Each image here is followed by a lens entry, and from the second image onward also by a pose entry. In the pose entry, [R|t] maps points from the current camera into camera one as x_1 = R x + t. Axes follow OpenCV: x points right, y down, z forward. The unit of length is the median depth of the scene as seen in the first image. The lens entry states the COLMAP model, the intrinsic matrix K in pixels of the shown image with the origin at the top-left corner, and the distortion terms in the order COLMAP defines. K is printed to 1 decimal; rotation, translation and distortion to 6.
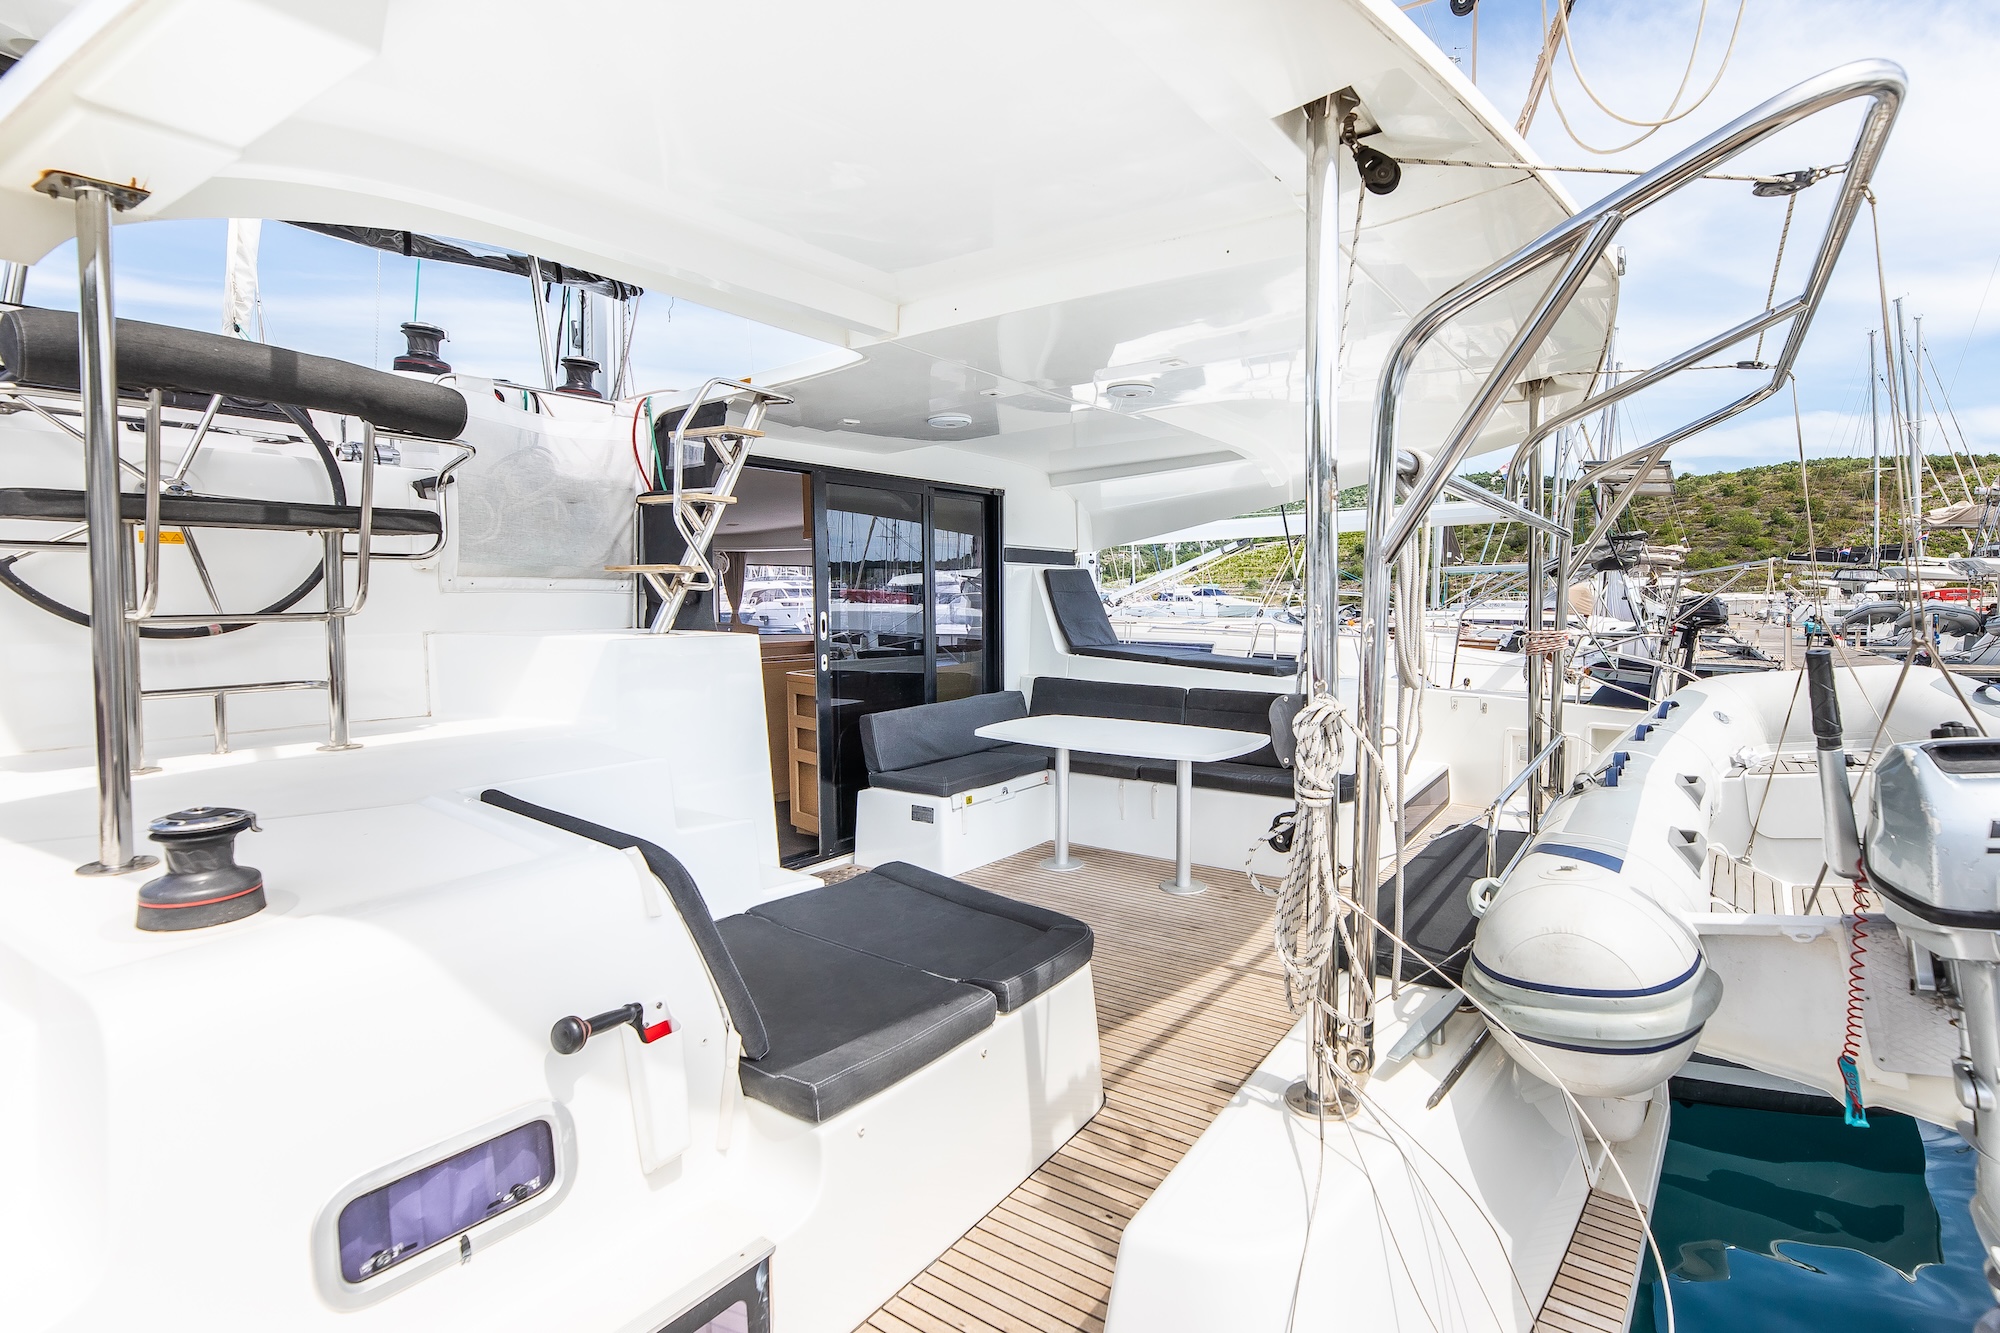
lens RADIAL K [[799.5, 0, 1003.5], [0, 799.5, 611.4], [0, 0, 1]] dist [-0.001525, -0.000259]
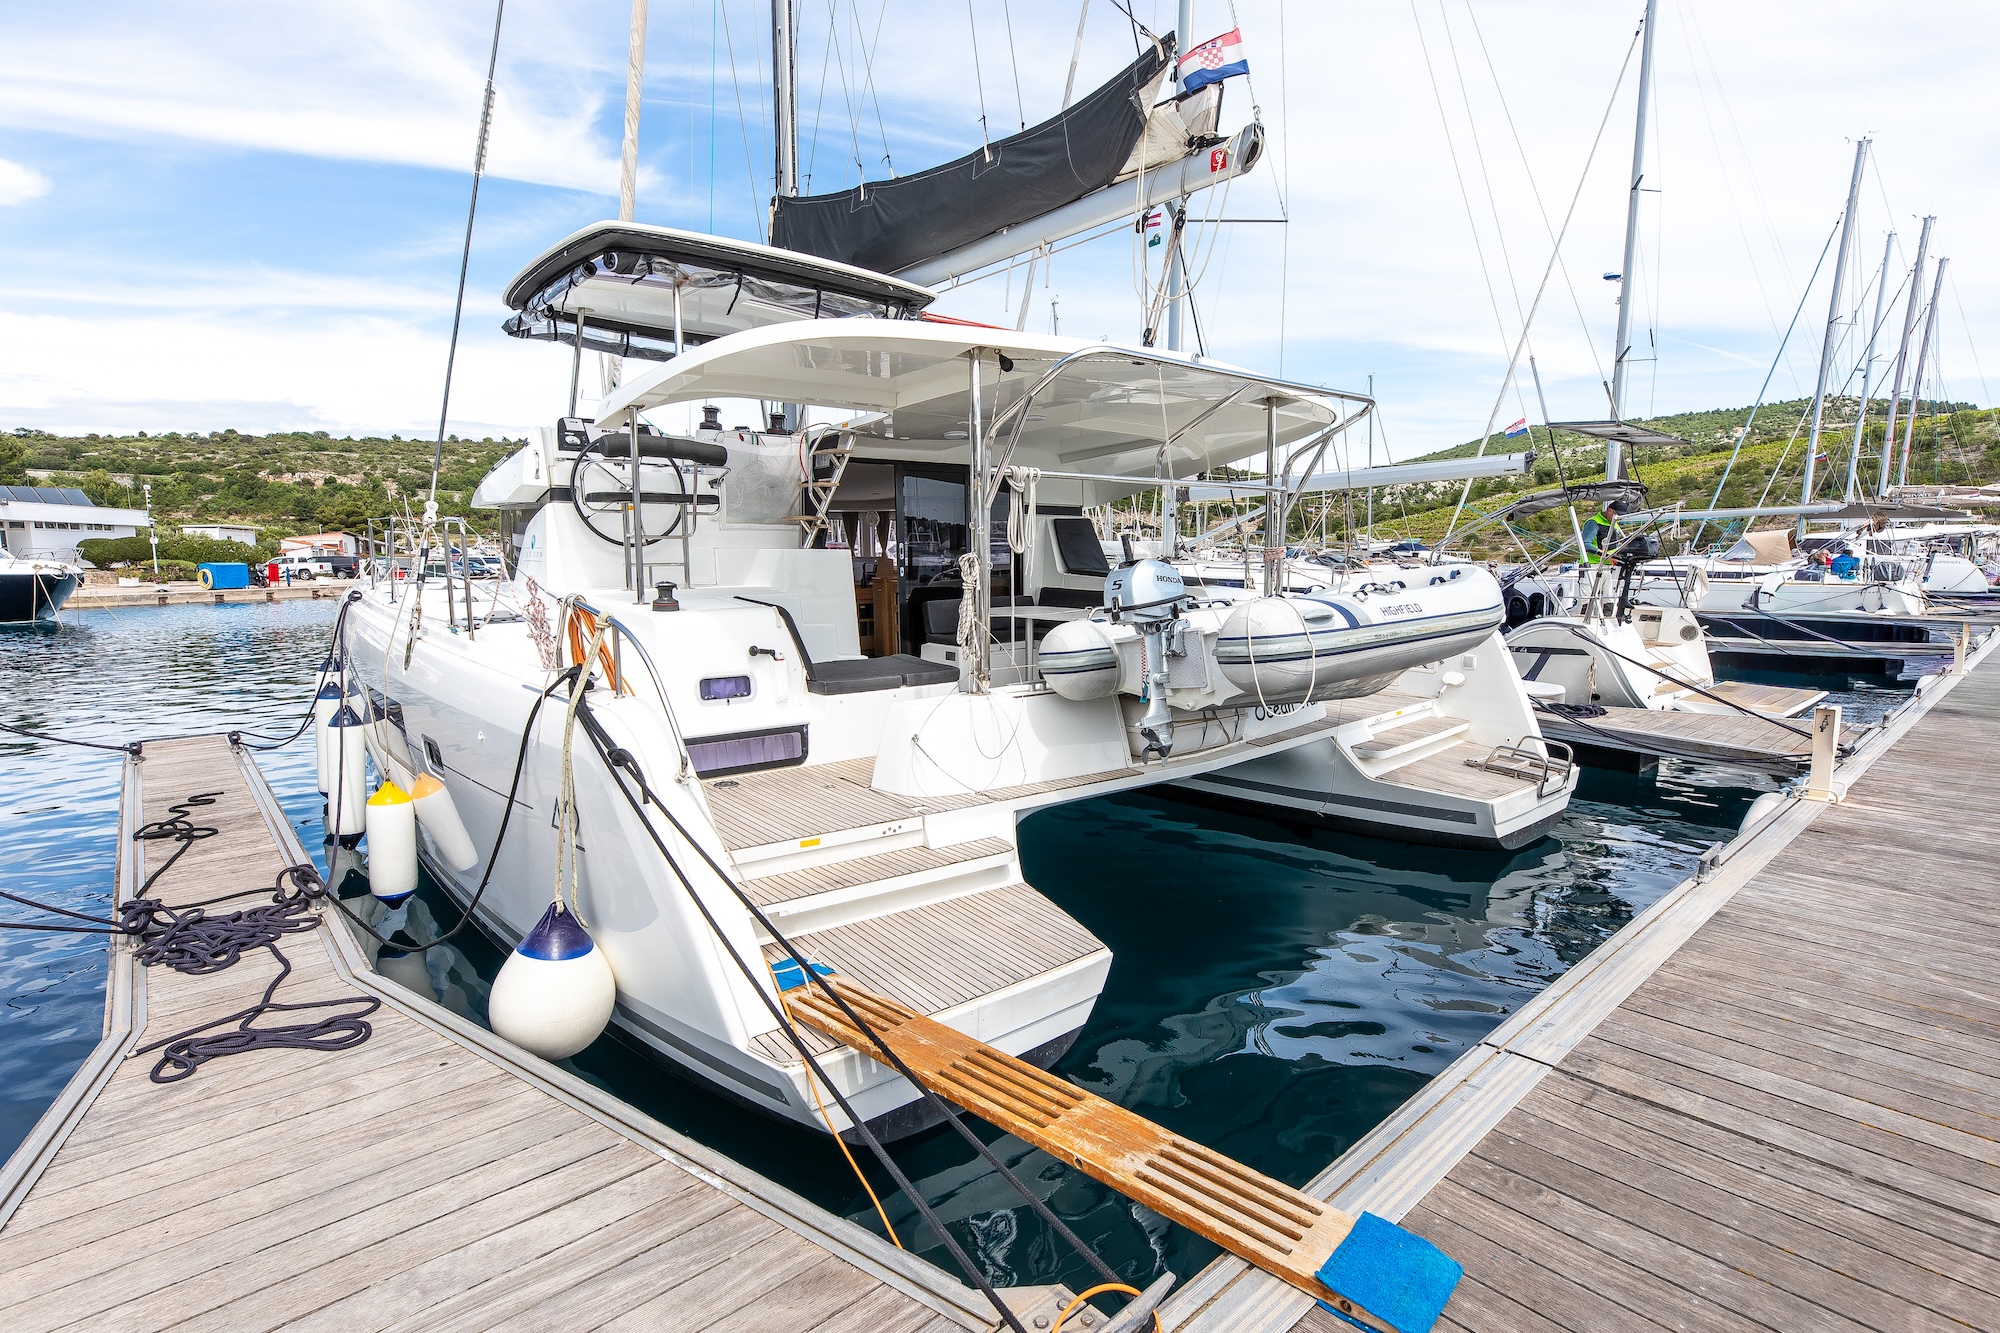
lens RADIAL K [[954.1, 0, 1000.0], [0, 954.1, 666.5], [0, 0, 1]] dist [-0.001564, -0.000119]
pose [[0.945445, 0.035392, -0.323853, 0.901358], [-0.007455, 0.996171, 0.087103, 0.115870], [0.325696, -0.079936, 0.942089, -1.272027]]
